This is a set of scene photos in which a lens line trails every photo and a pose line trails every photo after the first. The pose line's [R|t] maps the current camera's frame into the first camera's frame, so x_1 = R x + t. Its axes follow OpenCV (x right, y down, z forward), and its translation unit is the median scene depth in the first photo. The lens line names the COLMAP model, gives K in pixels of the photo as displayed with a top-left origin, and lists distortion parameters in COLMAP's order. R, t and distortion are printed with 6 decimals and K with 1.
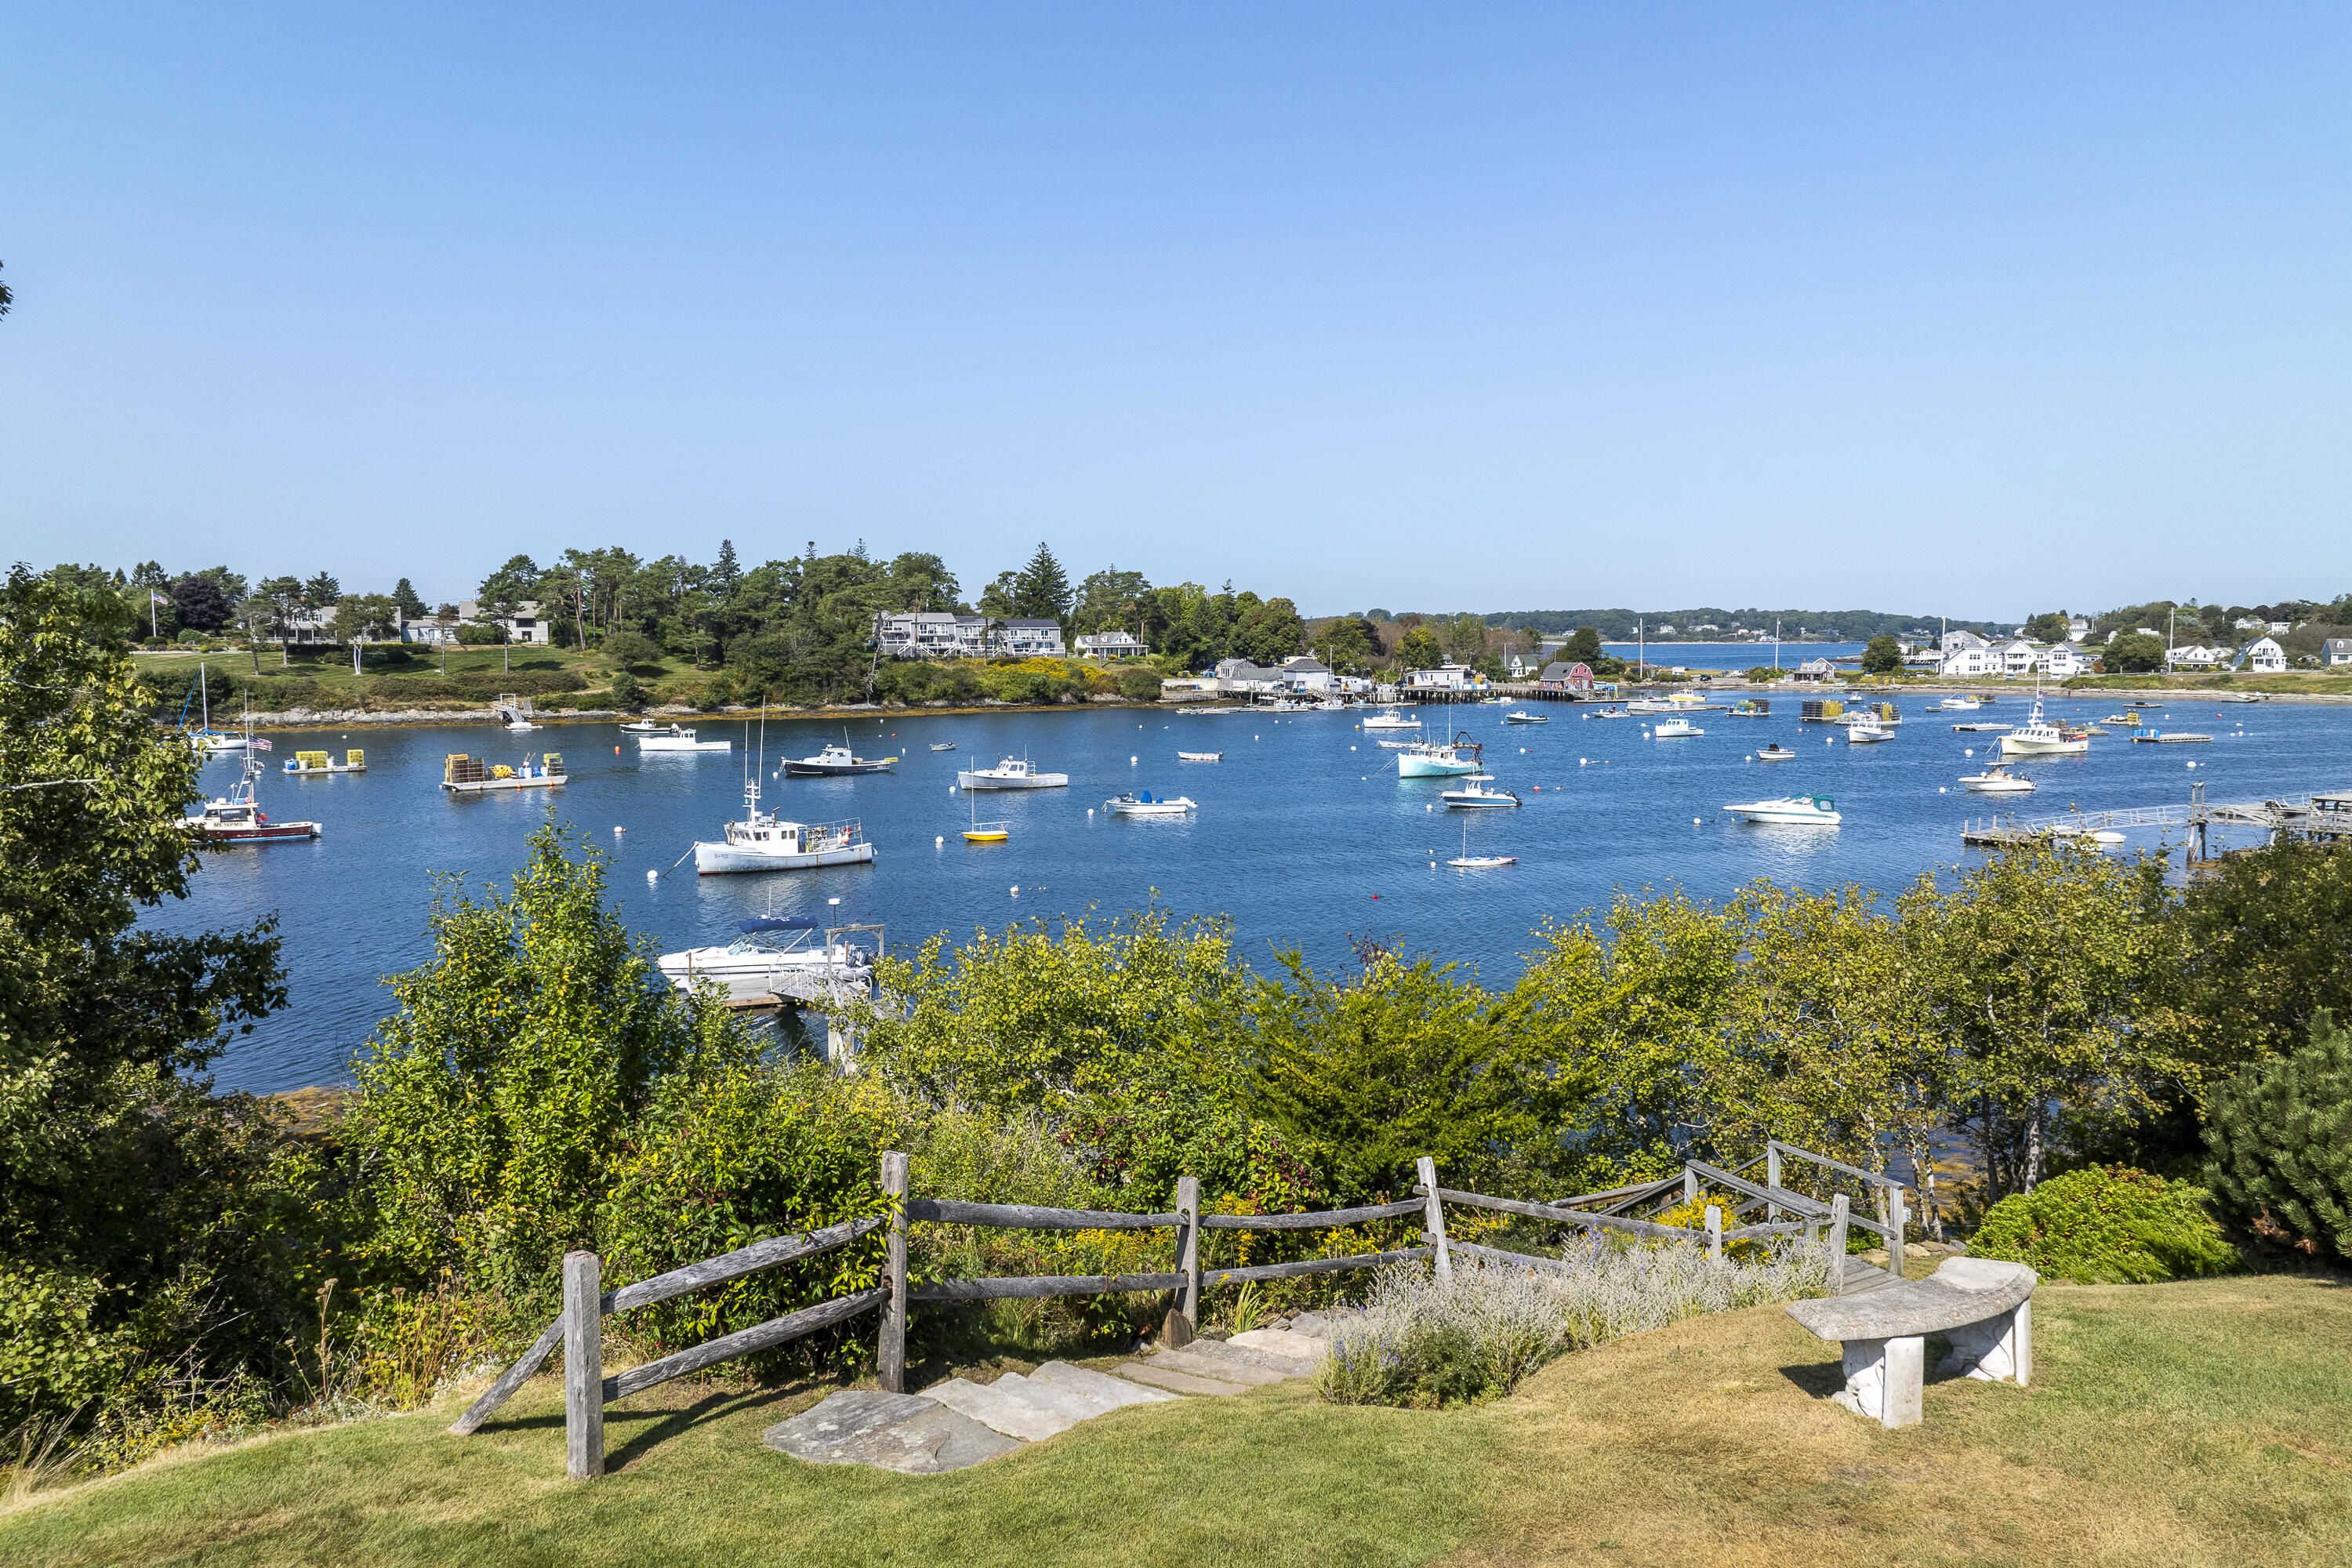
lens RADIAL K [[1643.4, 0, 1180.3], [0, 1643.4, 807.2], [0, 0, 1]] dist [-0.007911, 0.000902]
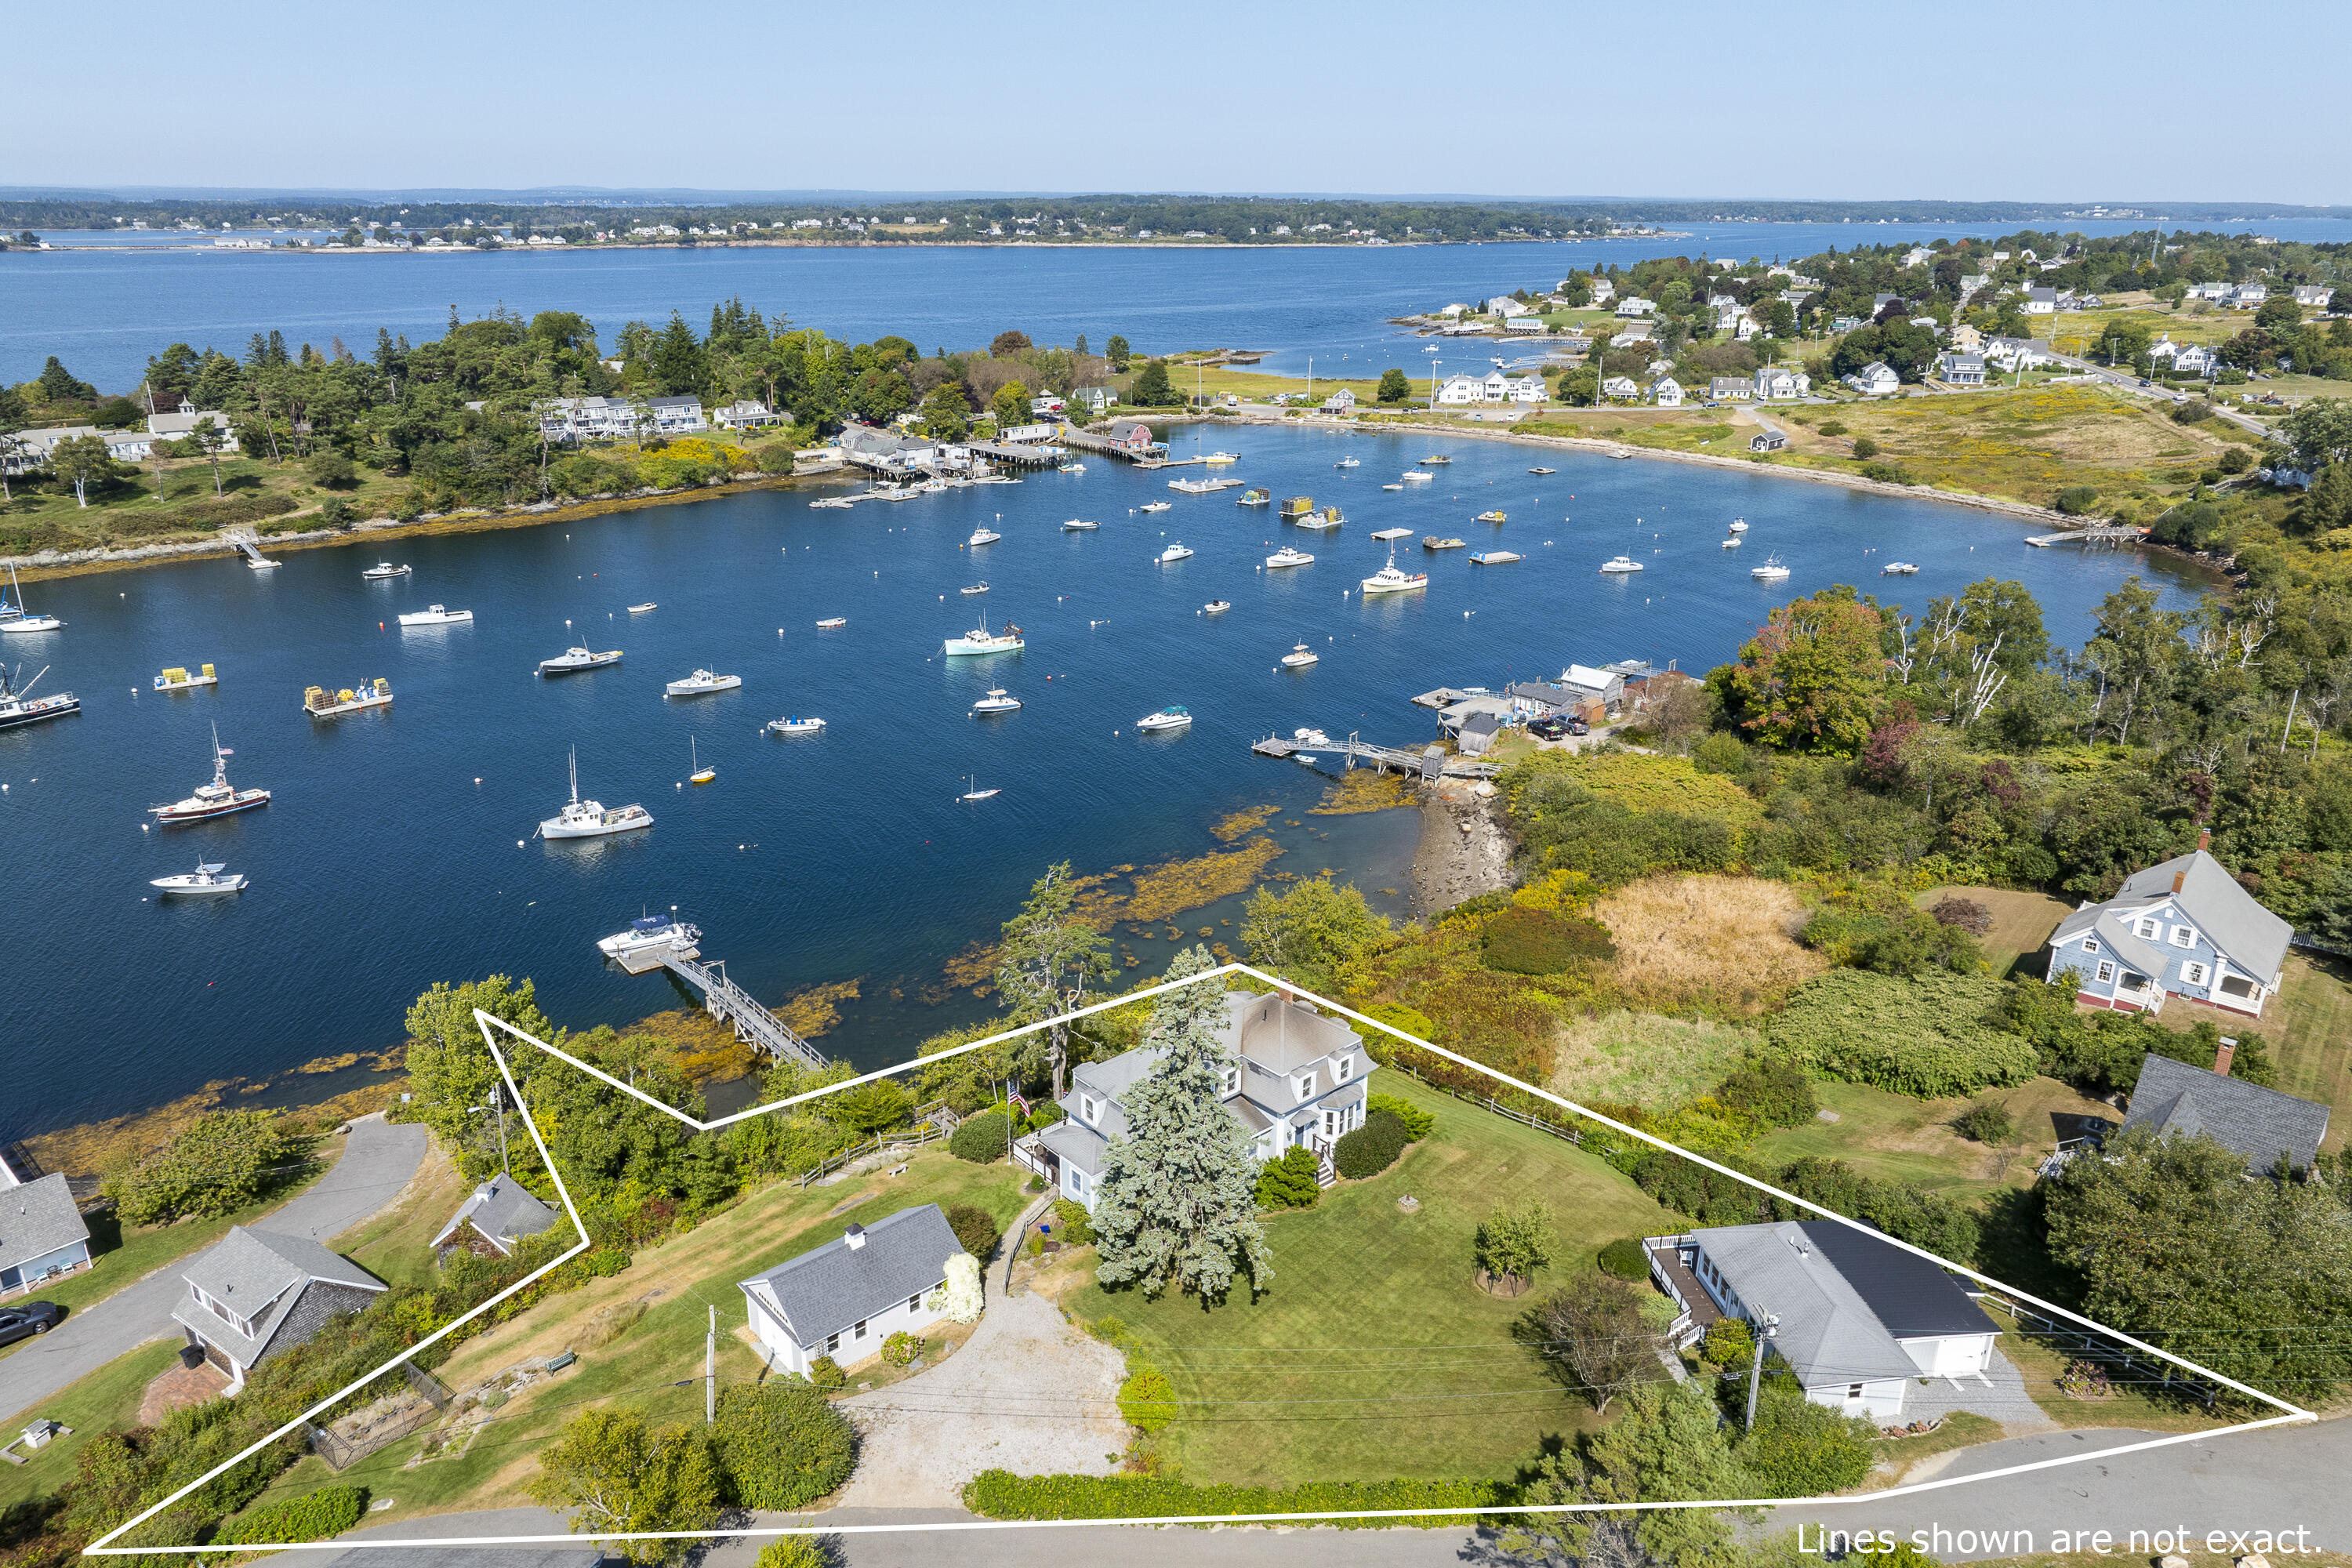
lens RADIAL K [[1643.4, 0, 1191.8], [0, 1643.4, 781.9], [0, 0, 1]] dist [-0.007911, 0.000902]
pose [[0.975096, -0.064891, 0.212076, 0.002329], [0.012285, 0.970574, 0.240489, -0.127288], [-0.221440, -0.231894, 0.947201, -0.246786]]
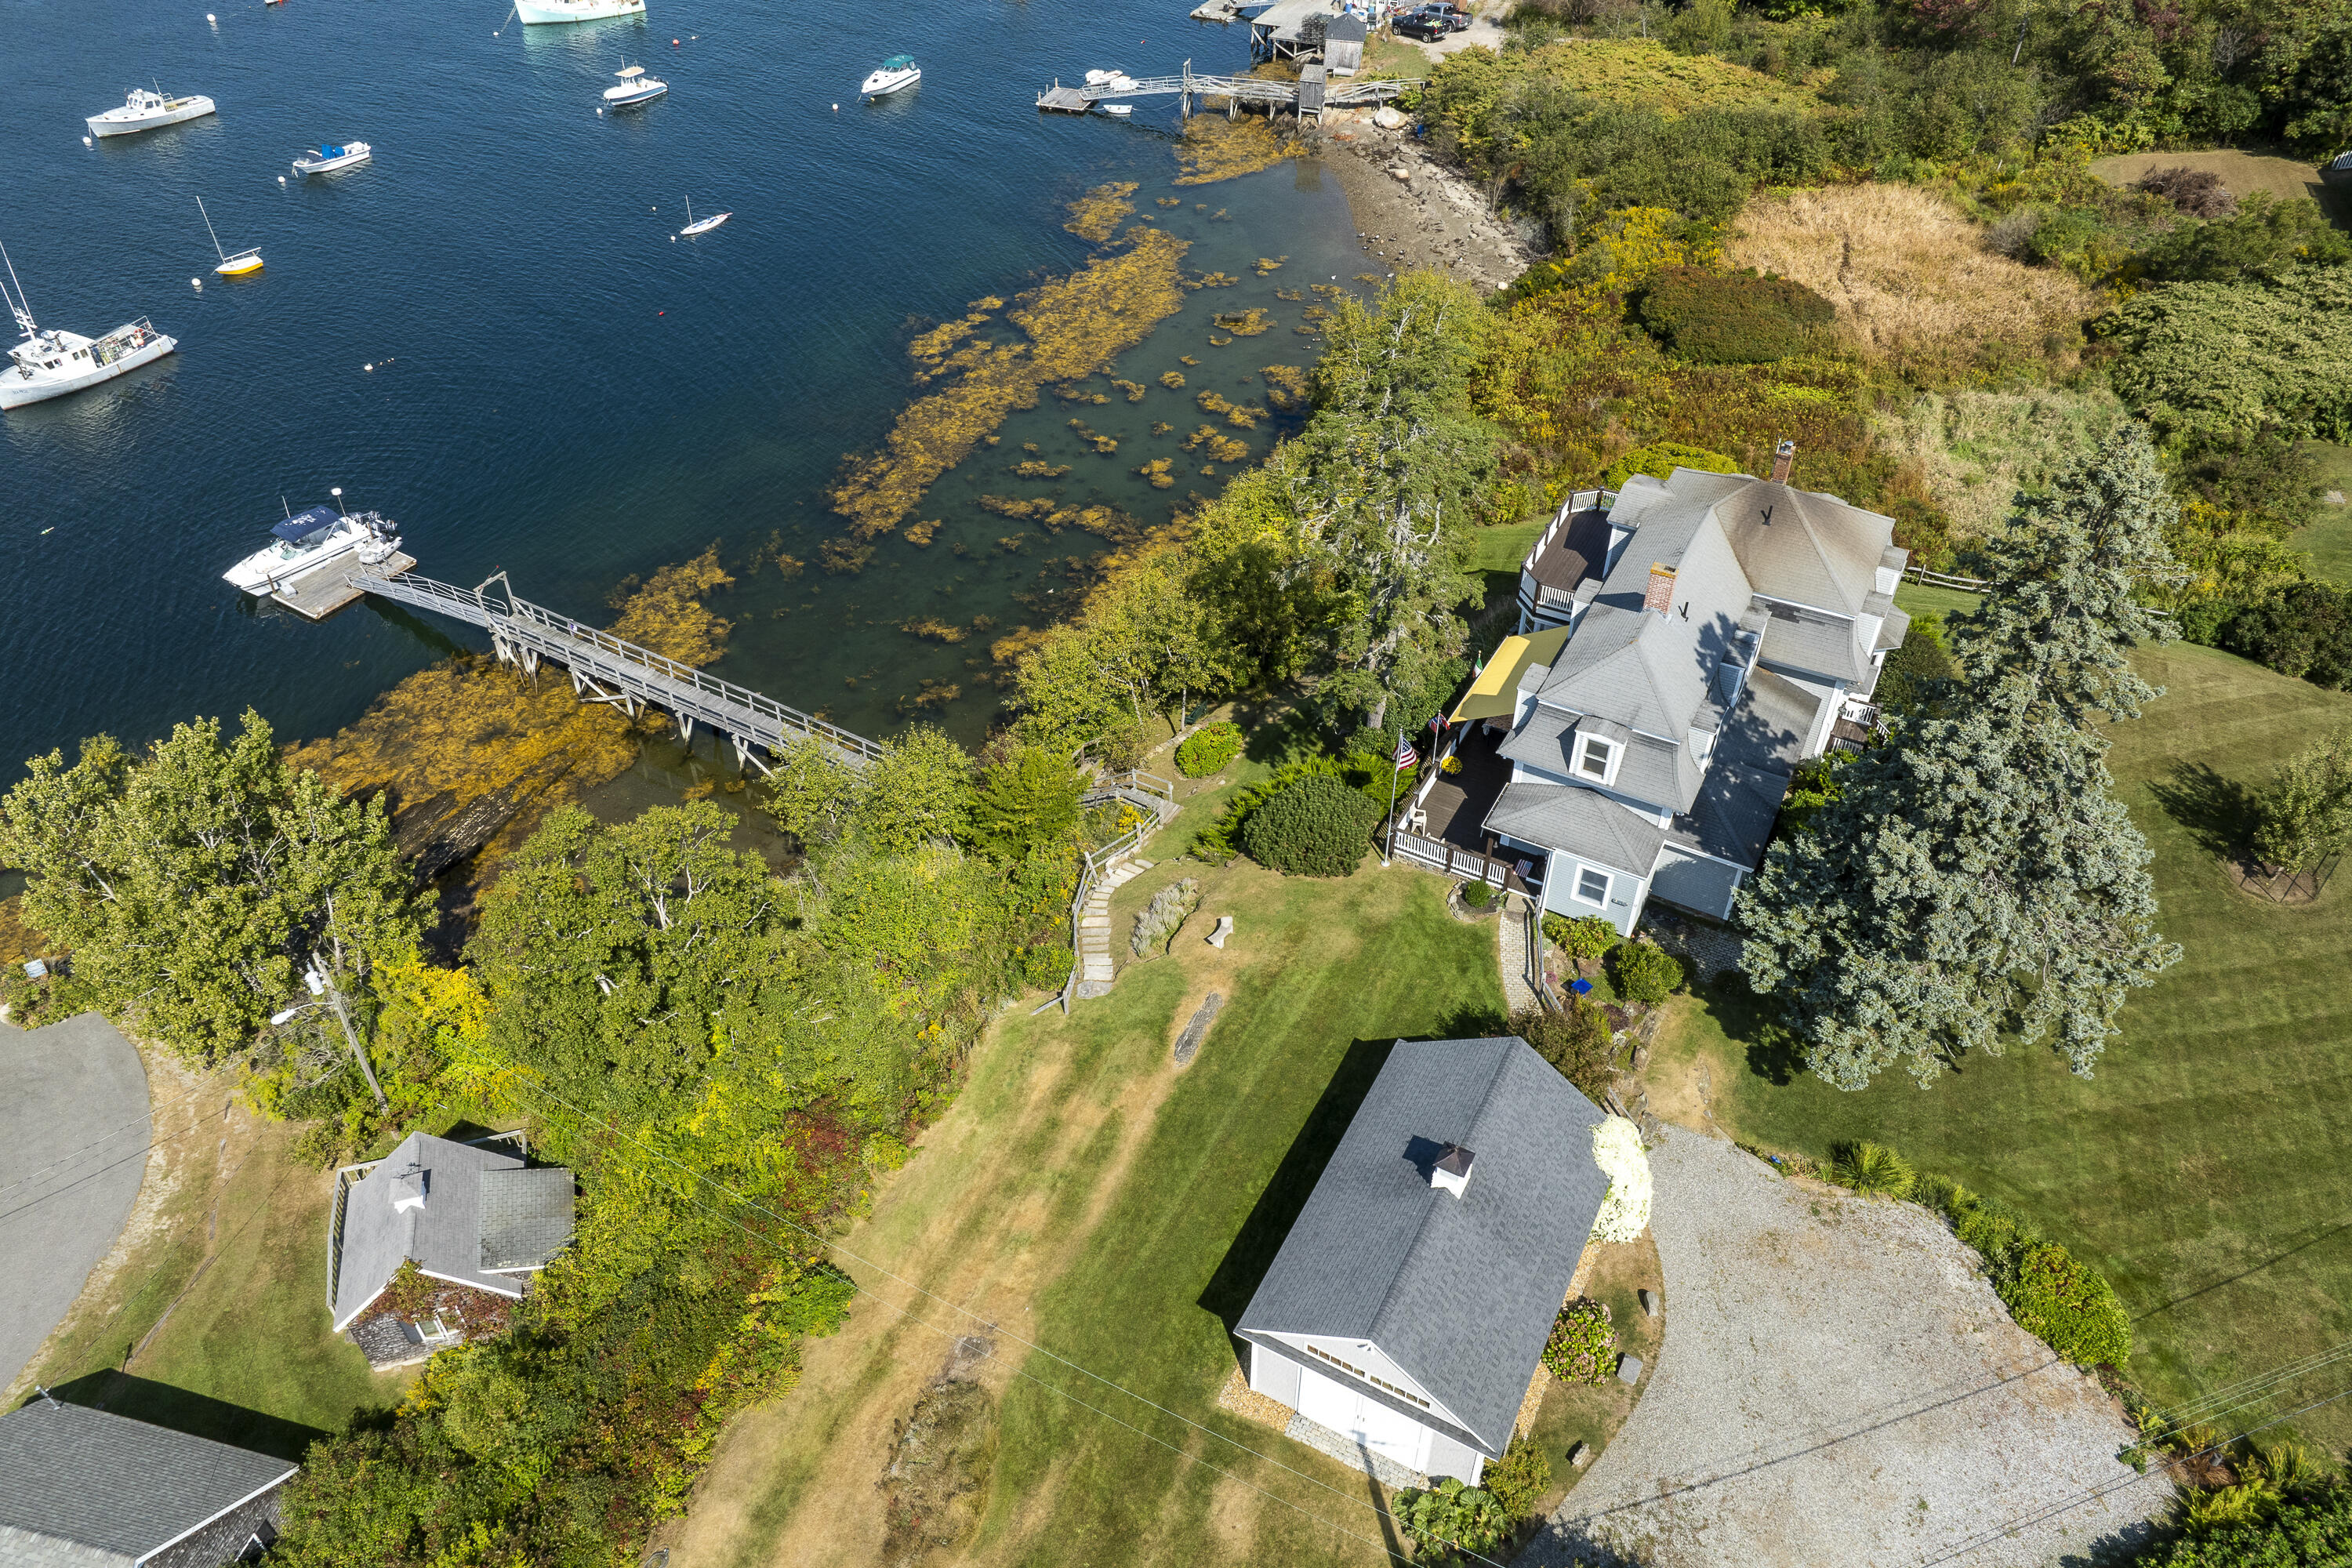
lens RADIAL K [[1643.4, 0, 1186.7], [0, 1643.4, 739.5], [0, 0, 1]] dist [-0.007911, 0.000902]
pose [[0.838410, -0.344915, 0.422021, -0.052633], [0.059358, 0.827471, 0.558362, -0.094399], [-0.541798, -0.443086, 0.714234, -0.080519]]
